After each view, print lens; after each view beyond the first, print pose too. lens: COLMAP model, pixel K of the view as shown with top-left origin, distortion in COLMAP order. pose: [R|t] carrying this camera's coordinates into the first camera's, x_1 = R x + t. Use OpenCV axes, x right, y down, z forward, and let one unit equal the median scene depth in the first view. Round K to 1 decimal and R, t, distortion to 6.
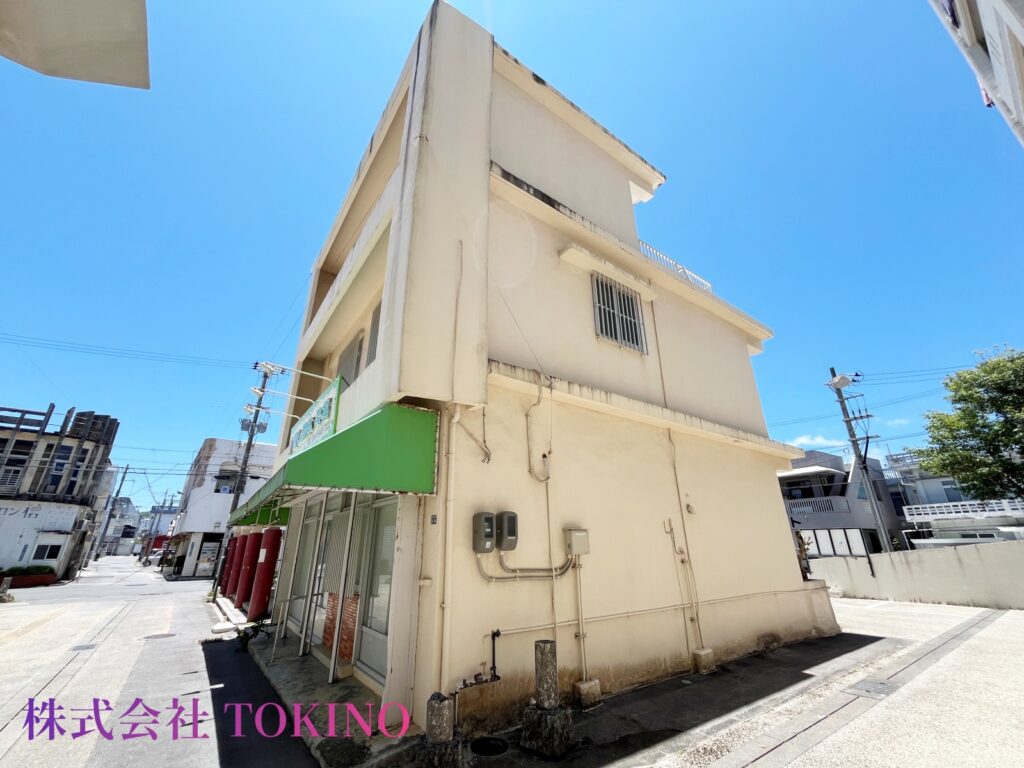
lens RADIAL K [[411.9, 0, 507.0], [0, 411.9, 381.6], [0, 0, 1]] dist [-0.002417, 0.000105]
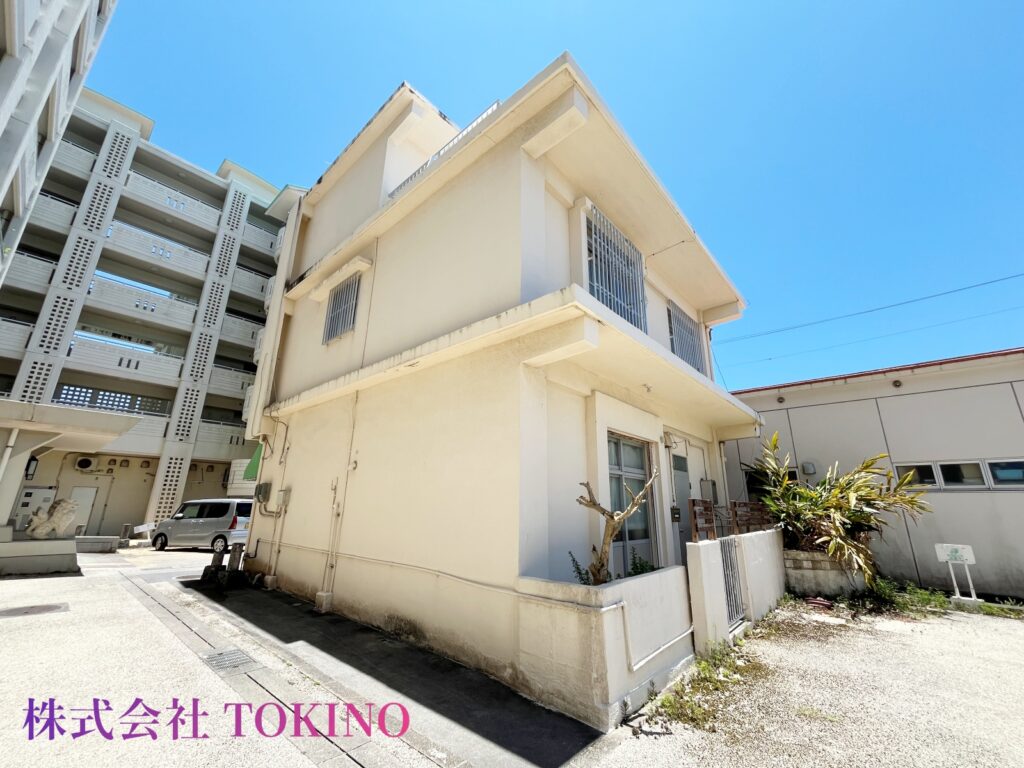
lens RADIAL K [[413.1, 0, 510.3], [0, 413.1, 383.9], [0, 0, 1]] dist [-0.003426, 0.000271]
pose [[0.214456, -0.270273, -0.938595, 1.940949], [0.344255, 0.920203, -0.186319, 0.566296], [0.914055, -0.283159, 0.290386, 1.417768]]
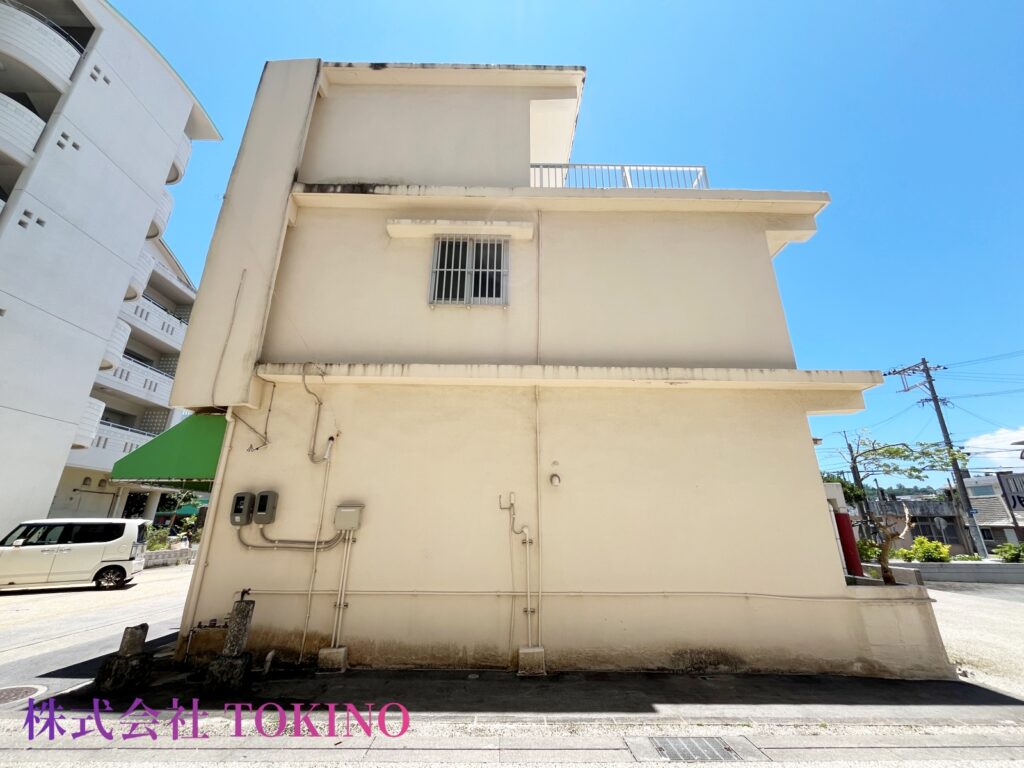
lens RADIAL K [[413.1, 0, 510.3], [0, 413.1, 383.9], [0, 0, 1]] dist [-0.003426, 0.000271]
pose [[0.821477, -0.175123, -0.542686, 1.079771], [0.198355, 0.980000, -0.015988, 0.151796], [0.534632, -0.094511, 0.839784, 0.365093]]
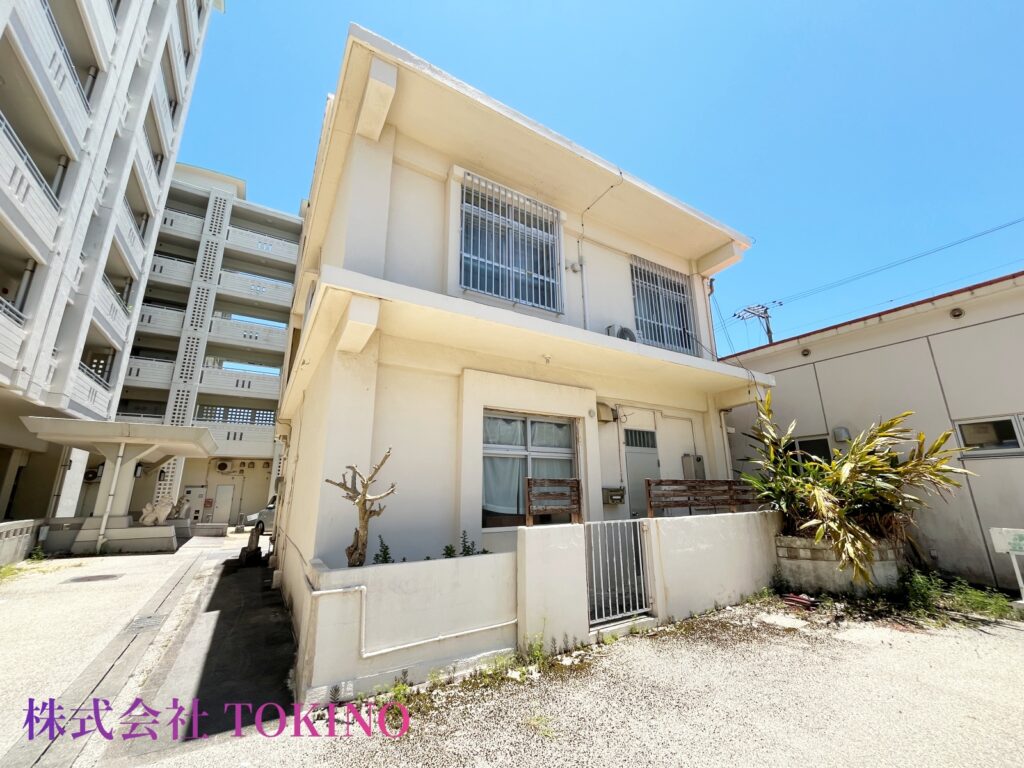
lens RADIAL K [[413.1, 0, 510.3], [0, 413.1, 383.9], [0, 0, 1]] dist [-0.003426, 0.000271]
pose [[-0.075992, -0.248568, -0.965629, 1.943657], [0.375846, 0.889857, -0.258641, 0.807472], [0.923561, -0.382582, 0.025801, 2.013519]]
